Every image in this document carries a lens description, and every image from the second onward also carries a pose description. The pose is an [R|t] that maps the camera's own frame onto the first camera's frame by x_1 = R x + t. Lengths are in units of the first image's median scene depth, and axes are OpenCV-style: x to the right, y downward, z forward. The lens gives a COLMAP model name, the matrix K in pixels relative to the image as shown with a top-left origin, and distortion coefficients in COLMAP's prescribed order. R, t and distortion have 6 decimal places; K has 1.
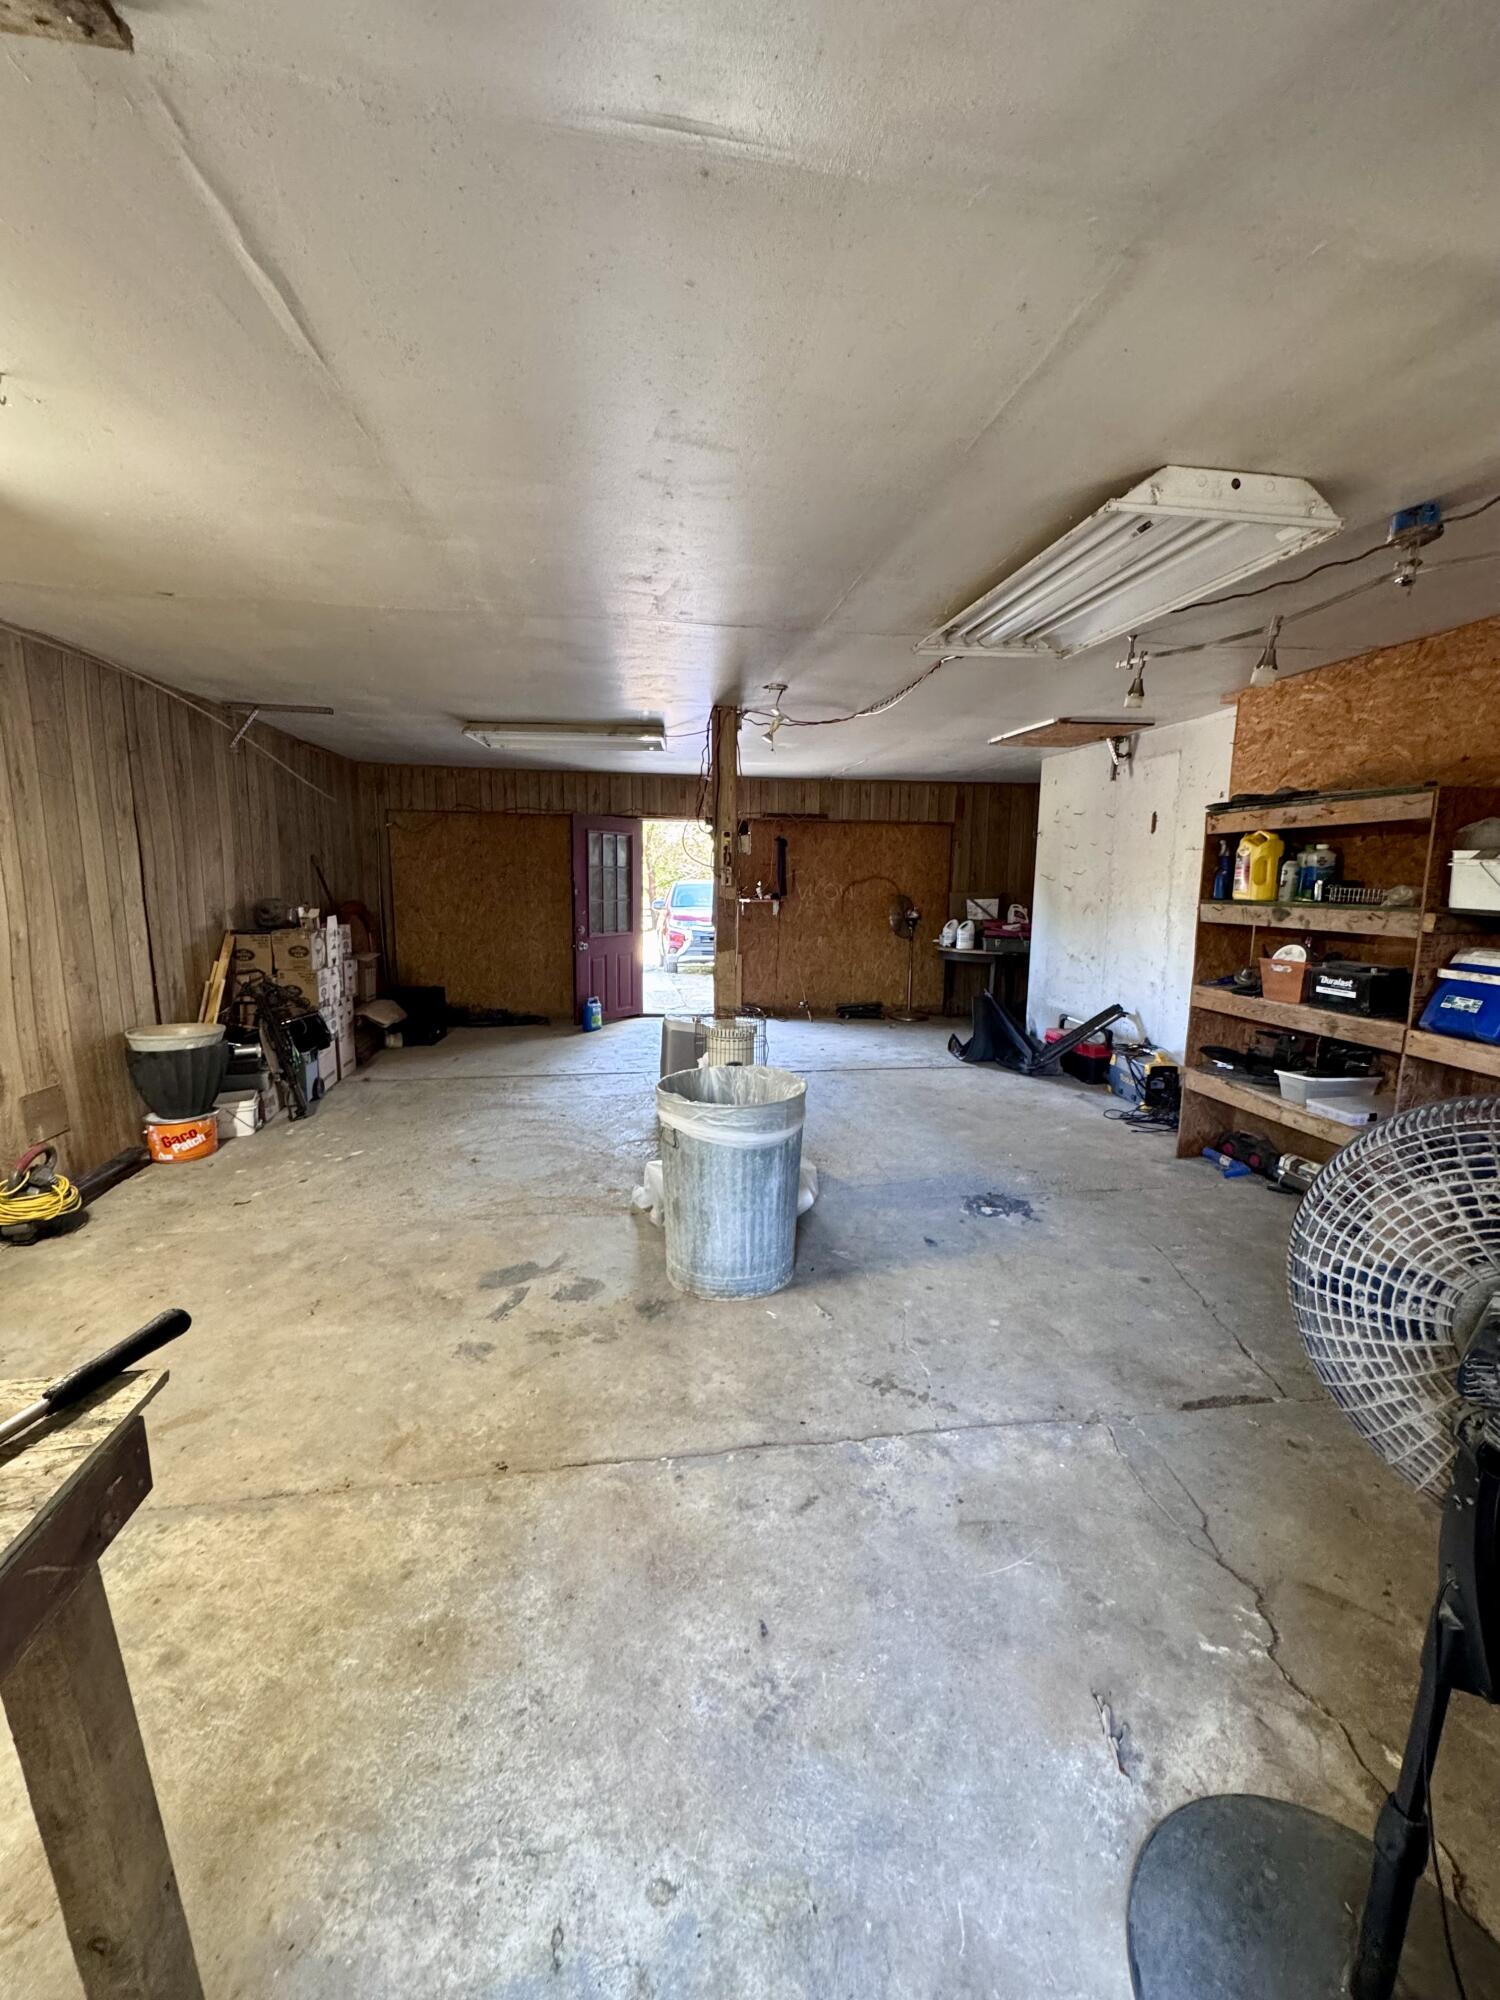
lens RADIAL K [[797.1, 0, 745.4], [0, 797.1, 1002.9], [0, 0, 1]] dist [0.000238, -0.000031]
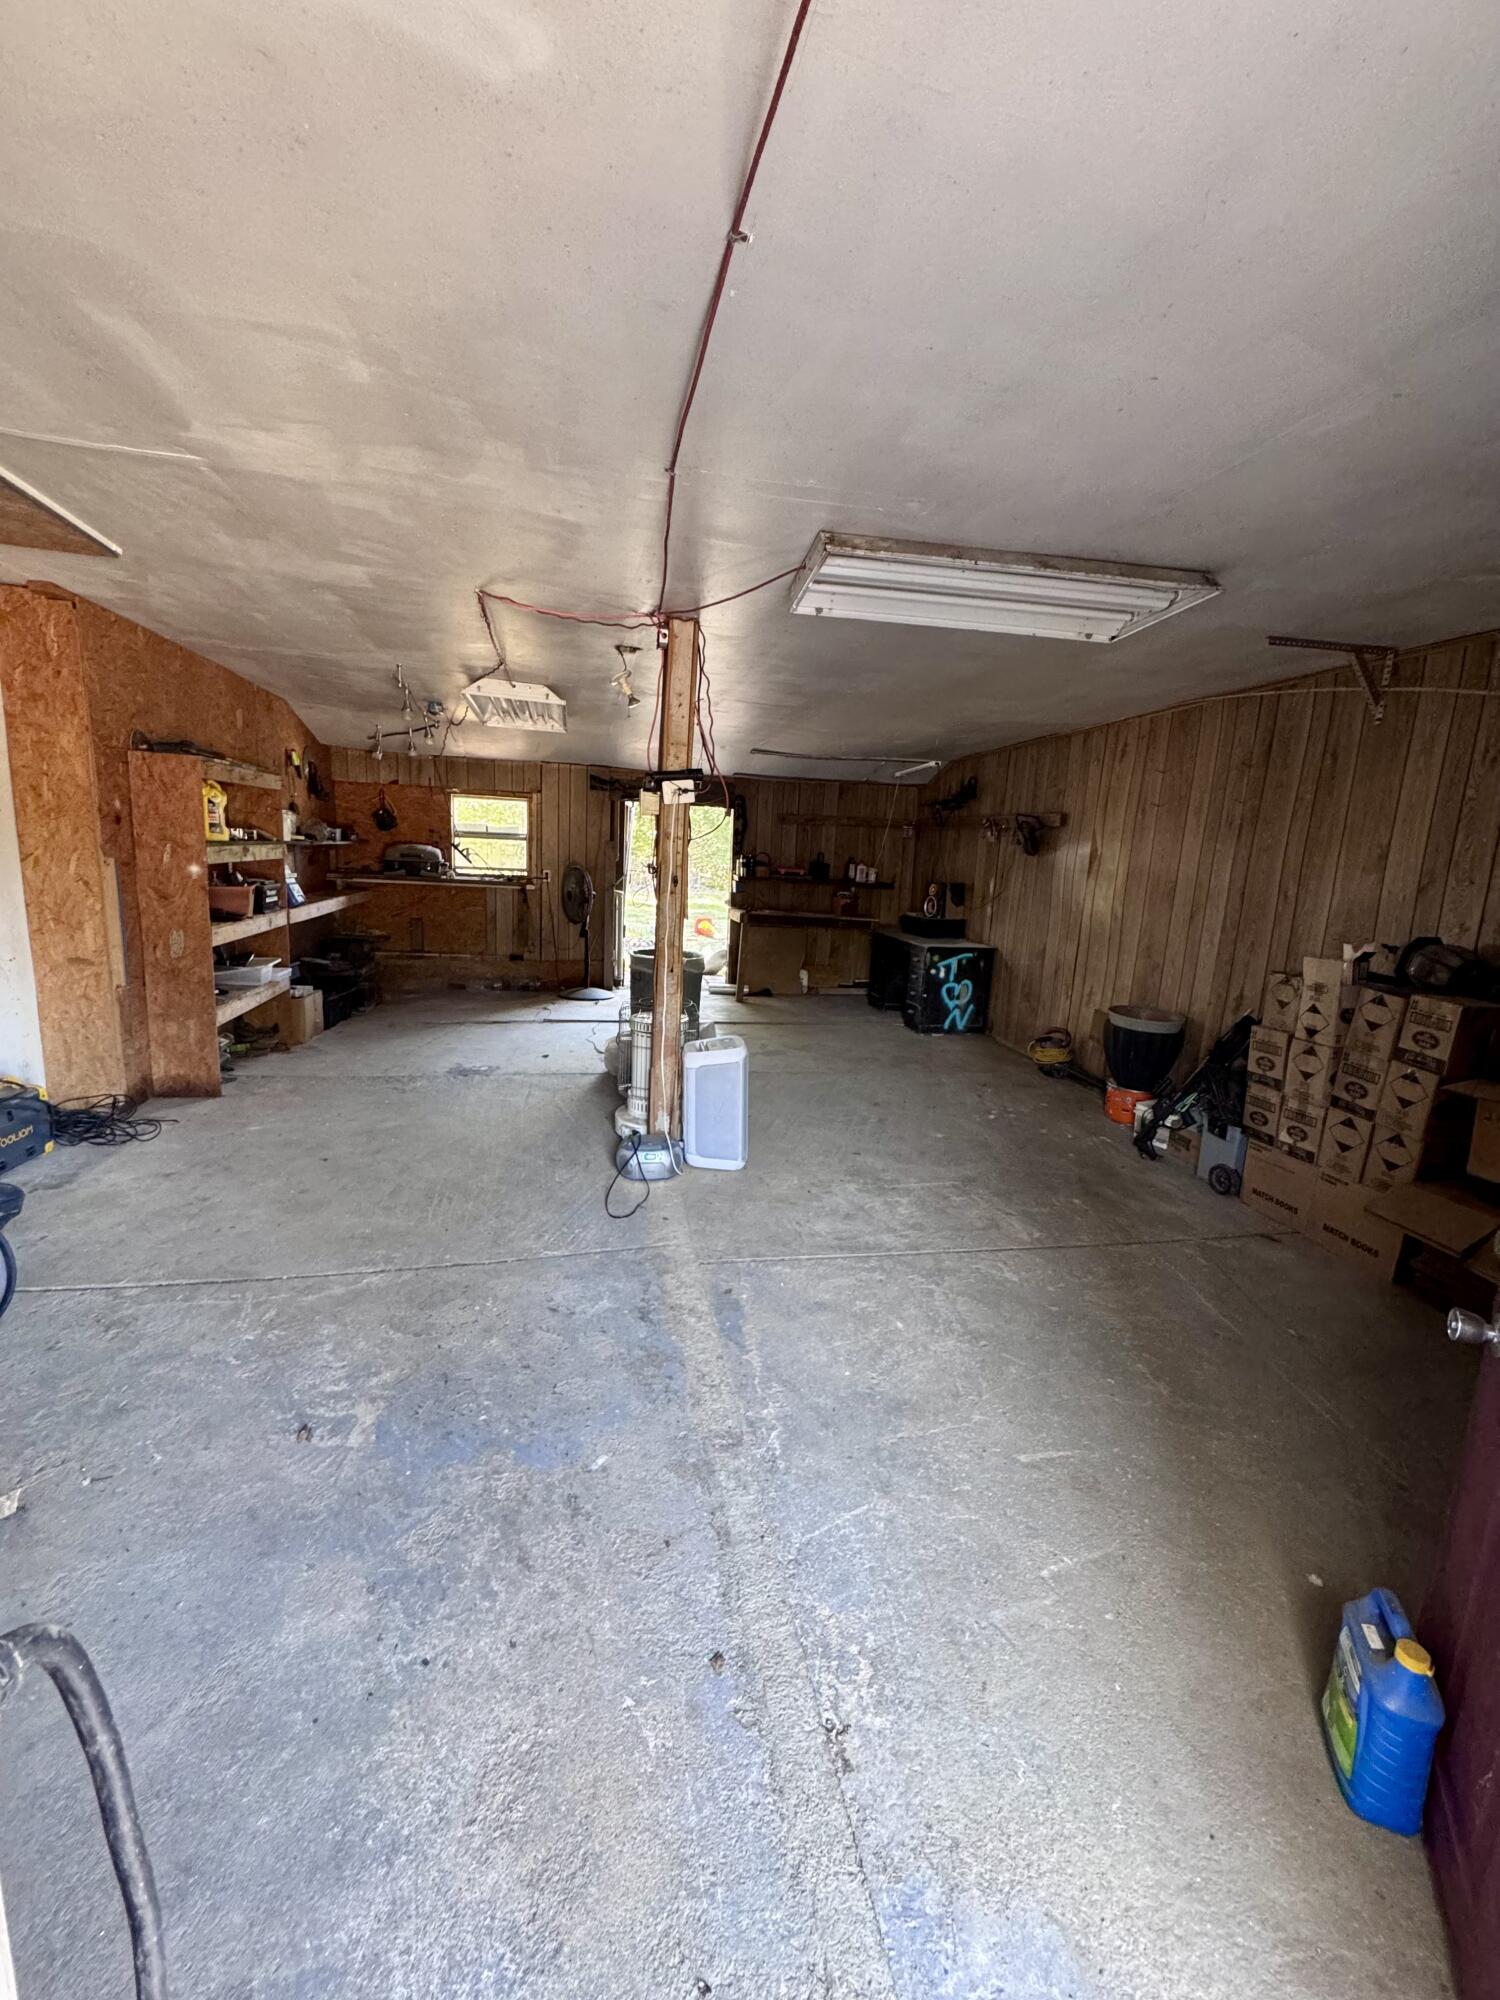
lens RADIAL K [[797.1, 0, 745.1], [0, 797.1, 997.9], [0, 0, 1]] dist [0.000238, -0.000031]
pose [[-0.996749, -0.052465, -0.061144, -0.059651], [-0.070154, 0.938364, 0.338456, -0.308717], [0.039618, 0.341645, -0.938994, 1.881756]]
